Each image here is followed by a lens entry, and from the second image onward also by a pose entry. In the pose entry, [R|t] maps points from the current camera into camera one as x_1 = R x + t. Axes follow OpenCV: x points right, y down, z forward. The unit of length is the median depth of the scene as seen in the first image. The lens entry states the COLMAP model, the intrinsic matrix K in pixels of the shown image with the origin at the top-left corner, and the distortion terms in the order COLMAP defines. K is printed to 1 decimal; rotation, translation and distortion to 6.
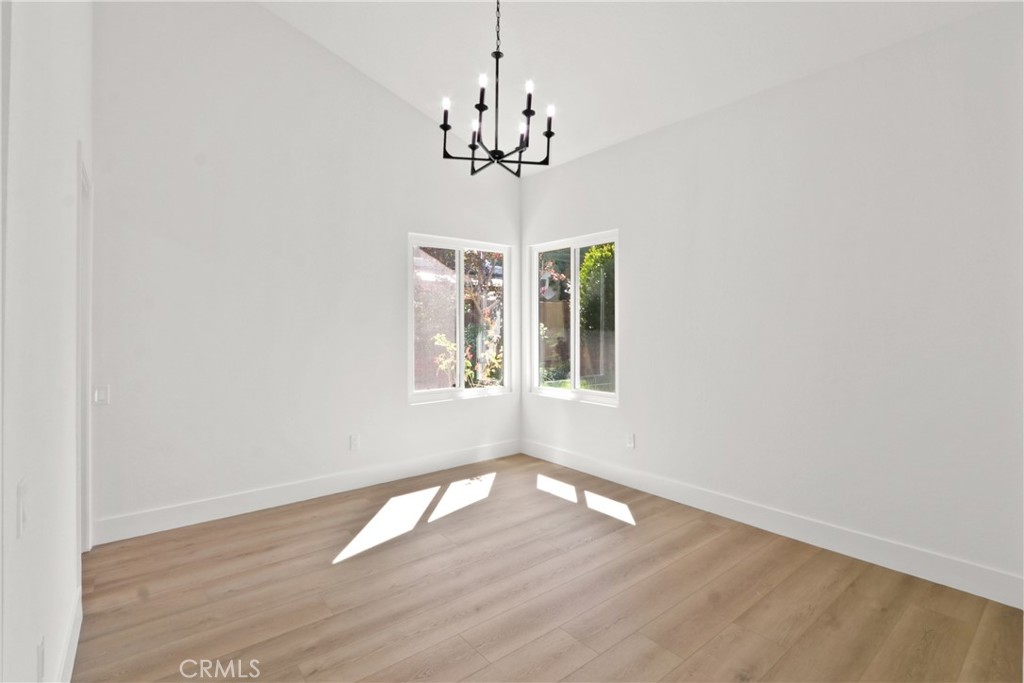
lens RADIAL K [[482.3, 0, 512.6], [0, 482.3, 328.1], [0, 0, 1]] dist [-0.011822, 0.000119]
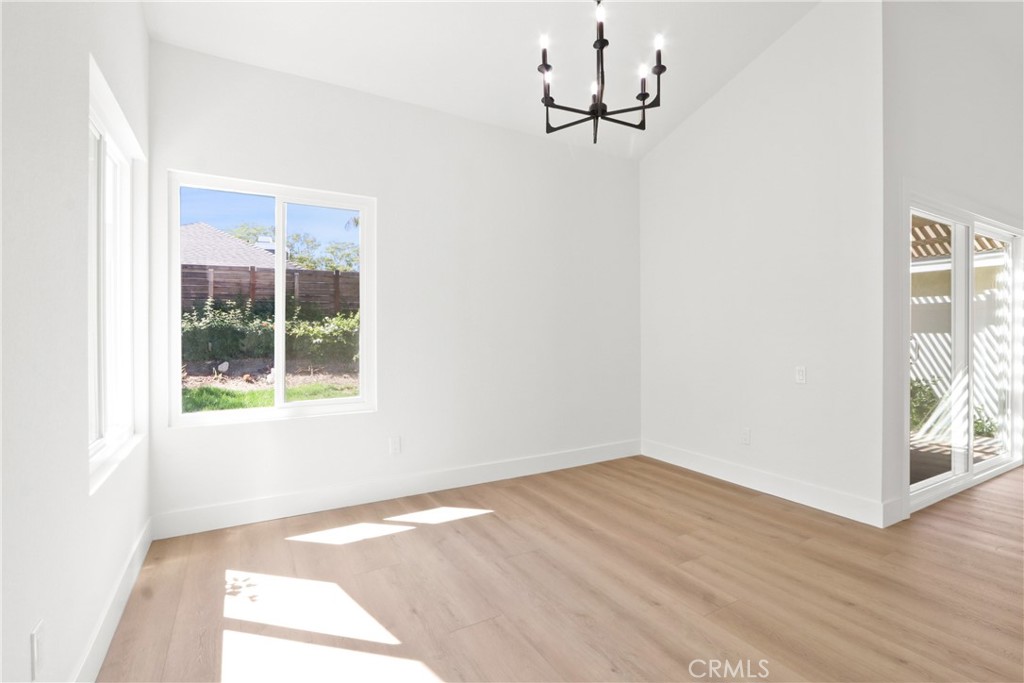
lens RADIAL K [[482.3, 0, 512.6], [0, 482.3, 328.1], [0, 0, 1]] dist [-0.011822, 0.000119]
pose [[0.154014, 0.008872, 0.988029, -0.740904], [0.004971, 0.999940, -0.009754, 0.028793], [-0.988056, 0.006413, 0.153960, 0.784357]]
